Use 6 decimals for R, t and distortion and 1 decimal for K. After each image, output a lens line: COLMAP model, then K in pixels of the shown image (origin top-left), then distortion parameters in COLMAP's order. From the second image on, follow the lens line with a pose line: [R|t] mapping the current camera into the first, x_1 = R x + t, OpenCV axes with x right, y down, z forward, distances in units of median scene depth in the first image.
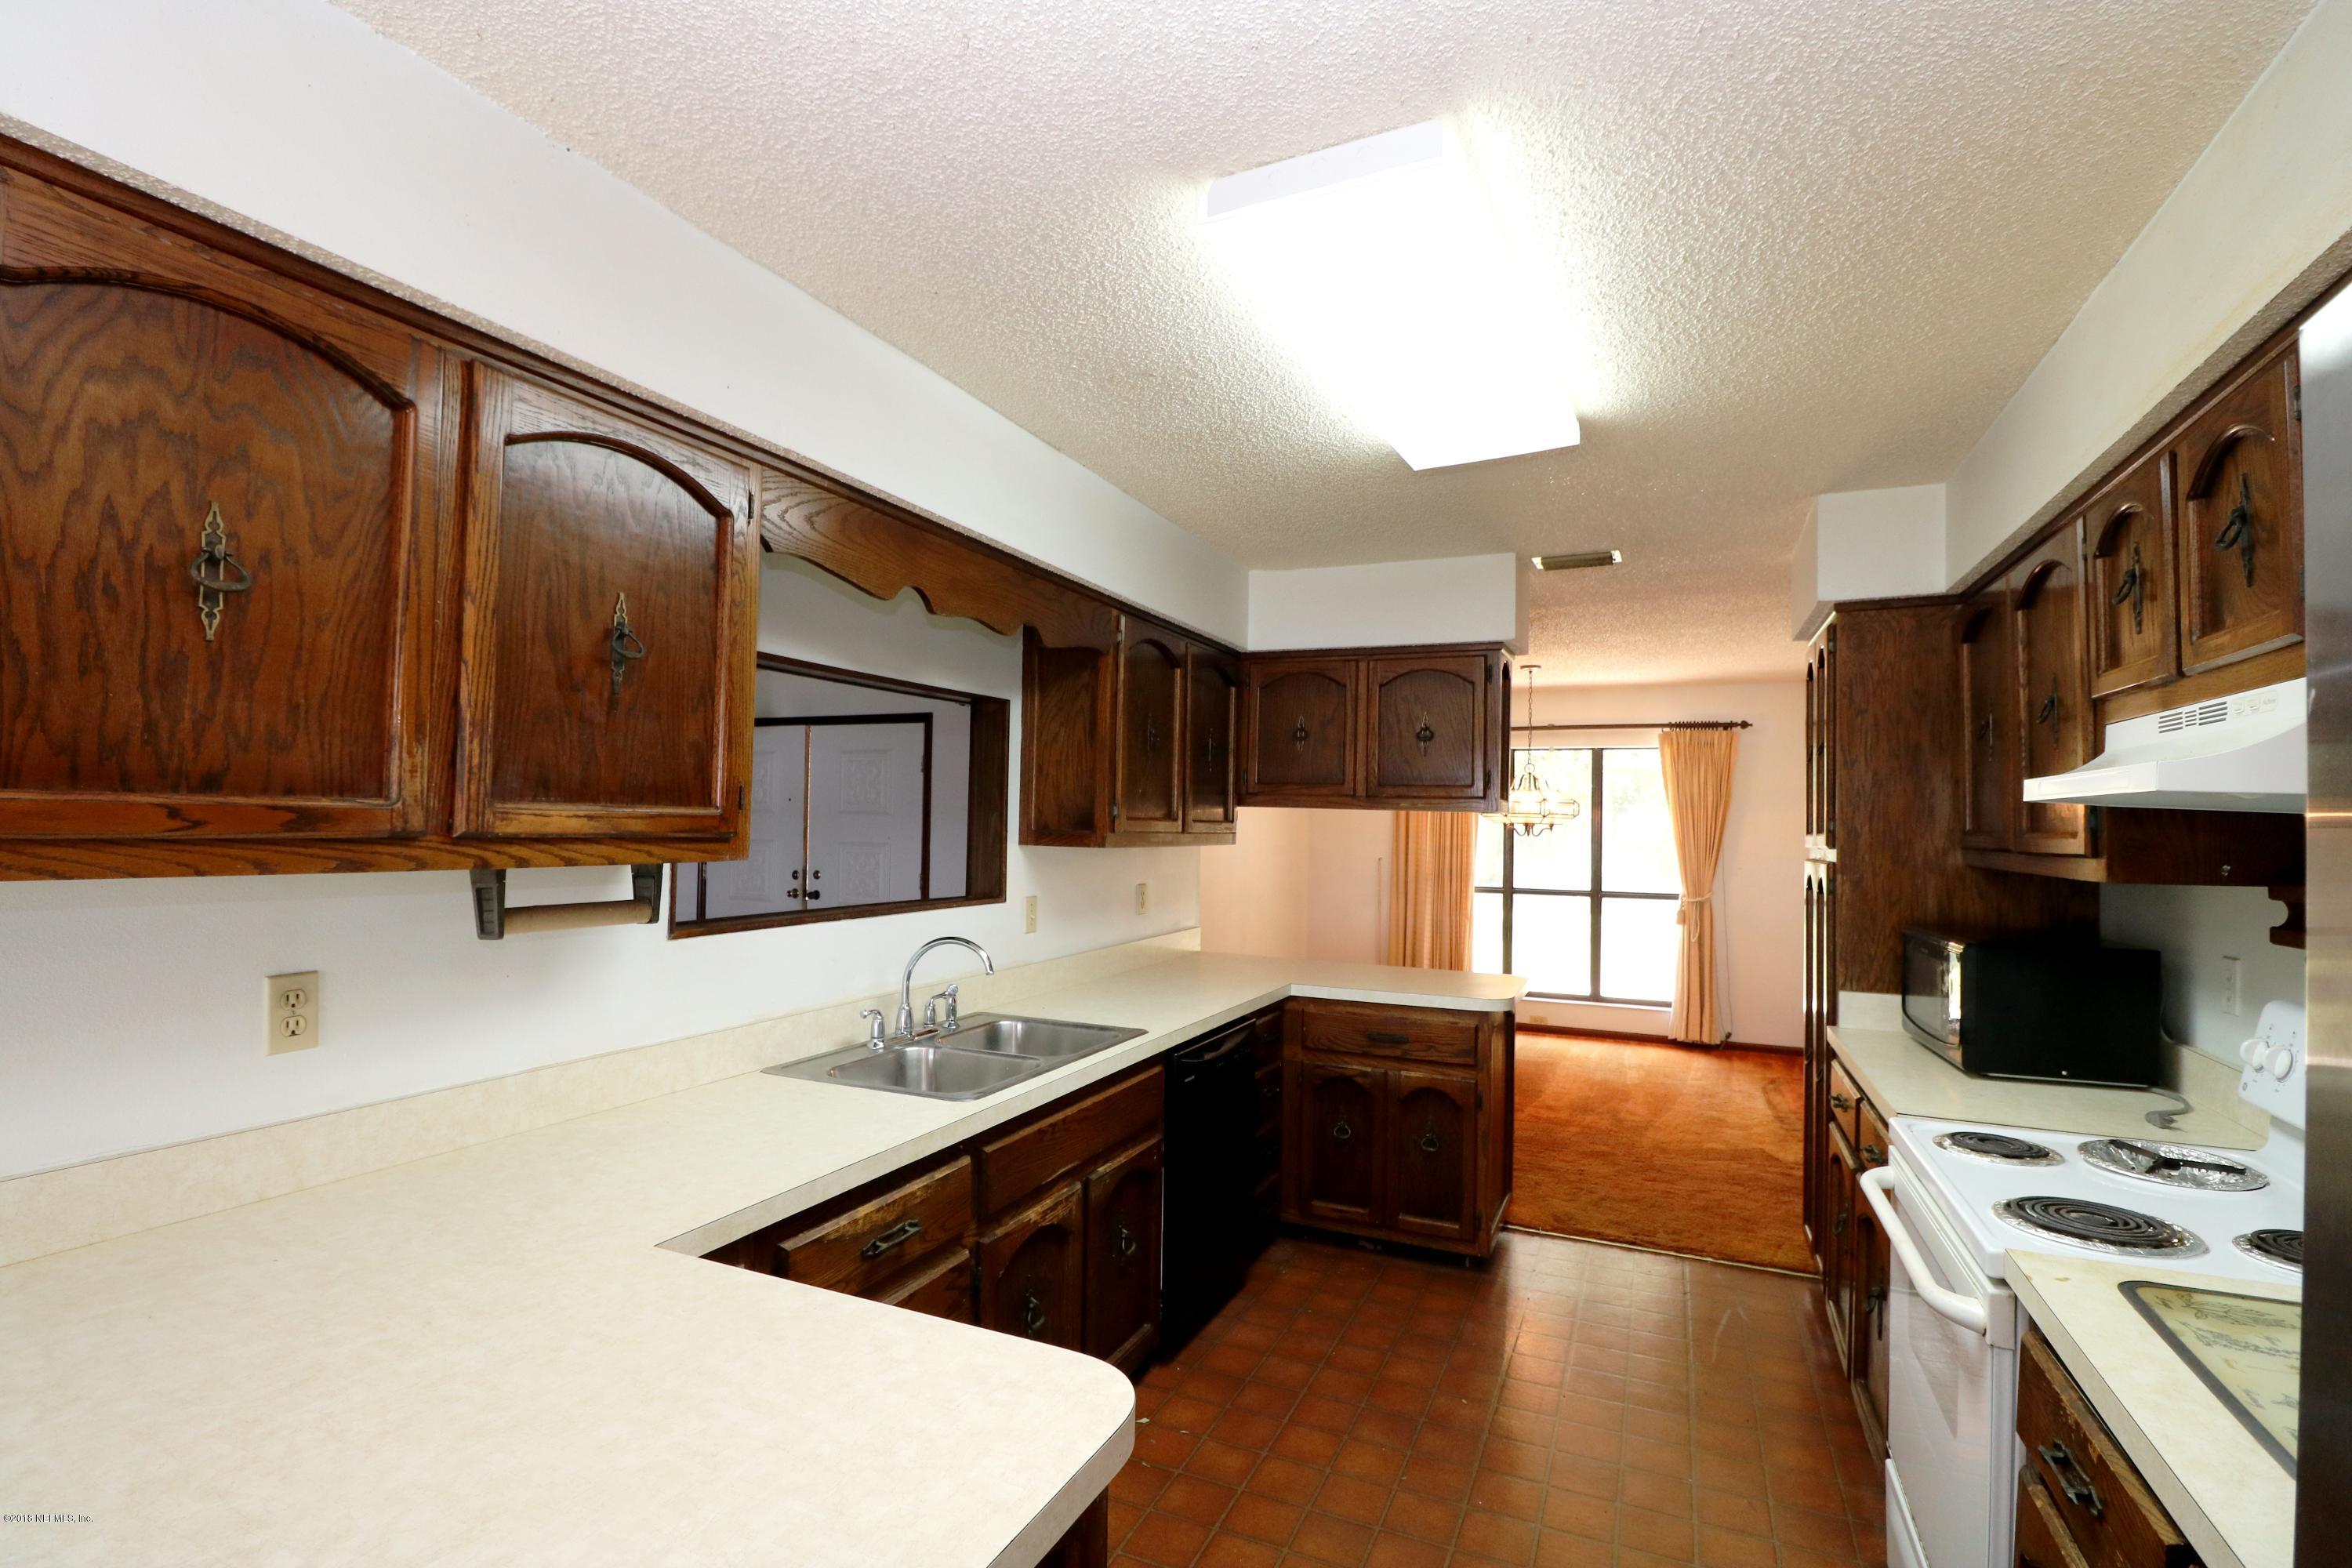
lens RADIAL K [[1099.6, 0, 1171.4], [0, 1099.6, 793.2], [0, 0, 1]] dist [0.000175, -0.013886]
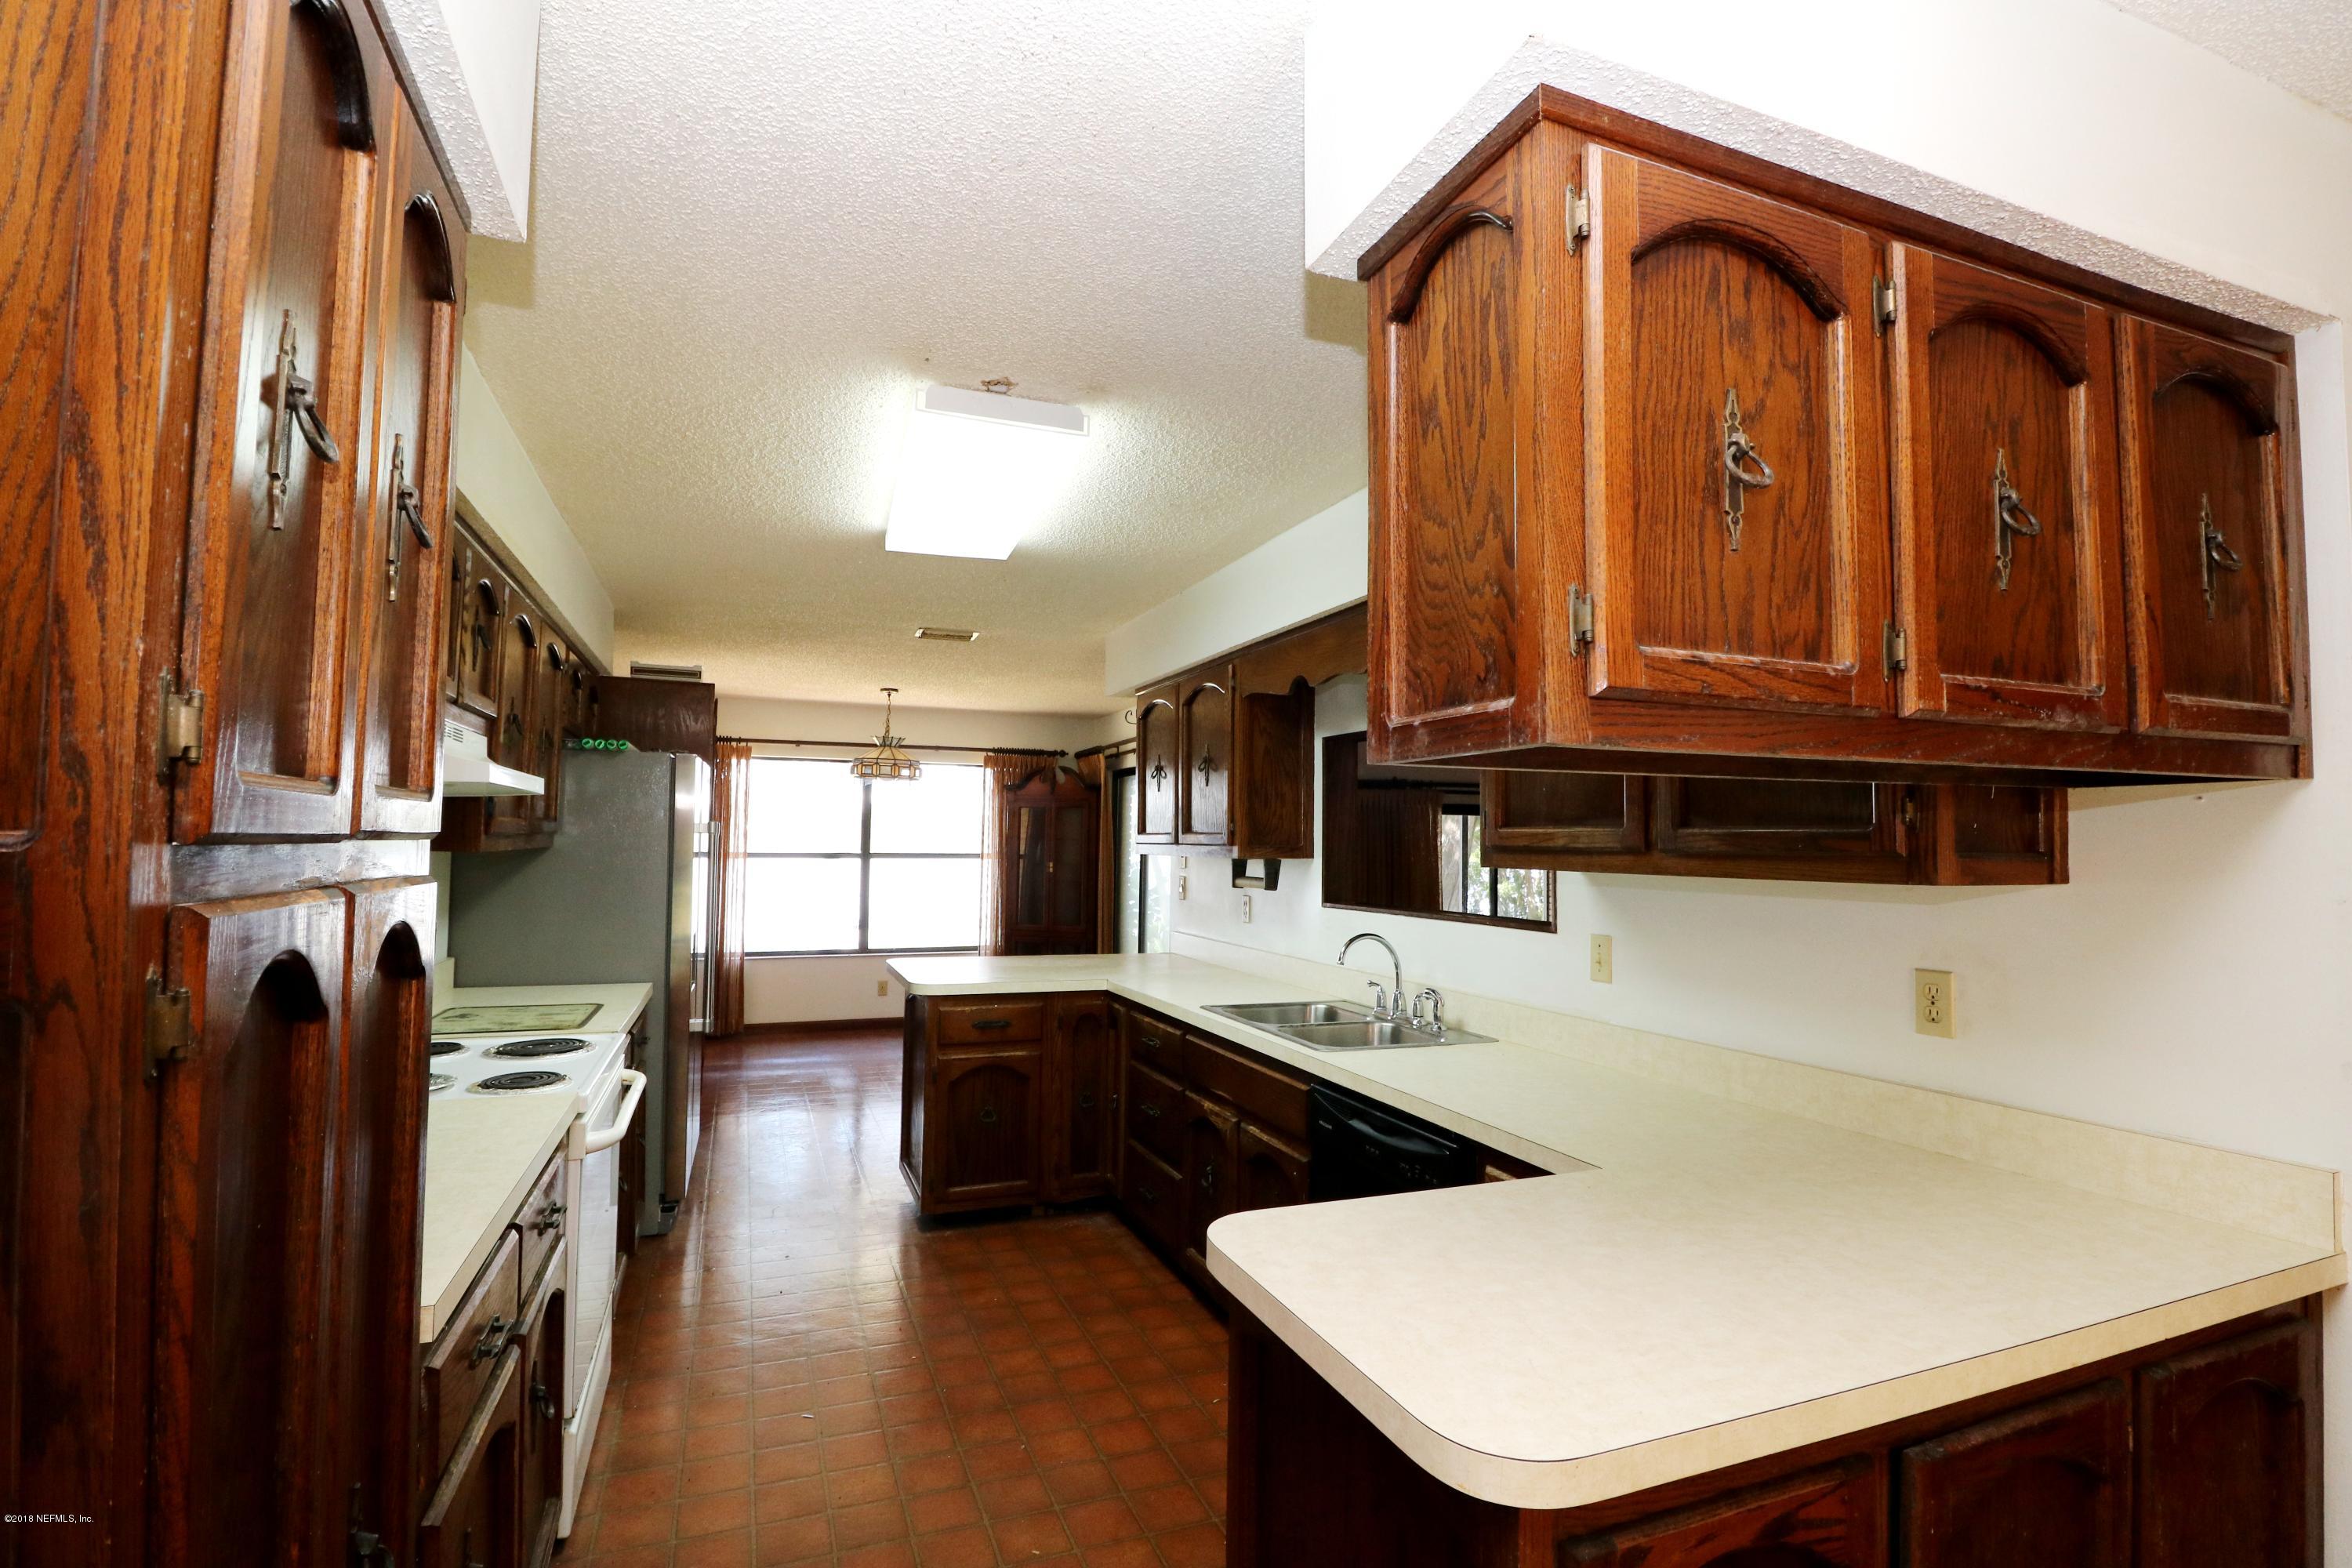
lens RADIAL K [[1099.6, 0, 1171.4], [0, 1099.6, 793.2], [0, 0, 1]] dist [0.000175, -0.013886]
pose [[-0.689106, -0.045082, -0.723257, 0.490569], [0.013111, 0.997124, -0.074644, 0.036860], [0.724542, -0.060920, -0.686533, 1.005022]]
